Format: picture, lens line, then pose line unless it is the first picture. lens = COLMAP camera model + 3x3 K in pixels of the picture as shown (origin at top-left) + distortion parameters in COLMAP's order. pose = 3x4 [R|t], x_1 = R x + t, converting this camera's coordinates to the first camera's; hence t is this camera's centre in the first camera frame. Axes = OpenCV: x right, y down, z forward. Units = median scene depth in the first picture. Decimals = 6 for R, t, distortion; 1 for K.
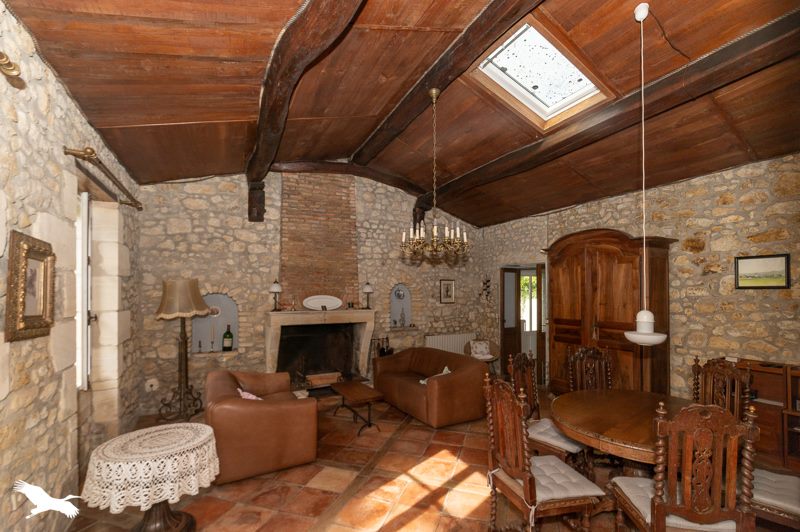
lens RADIAL K [[341.3, 0, 403.1], [0, 341.3, 289.6], [0, 0, 1]] dist [0.001449, 0.000400]
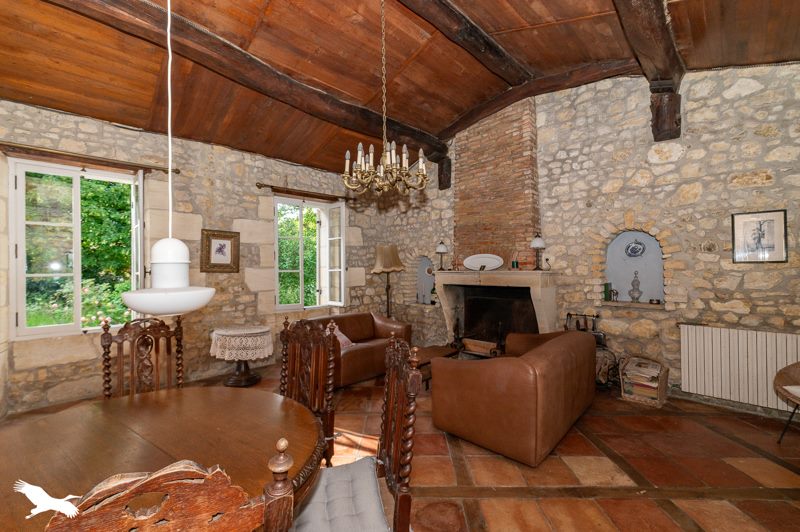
lens RADIAL K [[341.3, 0, 399.7], [0, 341.3, 268.3], [0, 0, 1]] dist [0.001449, 0.000400]
pose [[0.294842, -0.005597, -0.955530, 0.483716], [0.017745, 0.999842, -0.000381, 0.044621], [0.955381, -0.016844, 0.294895, 0.454828]]
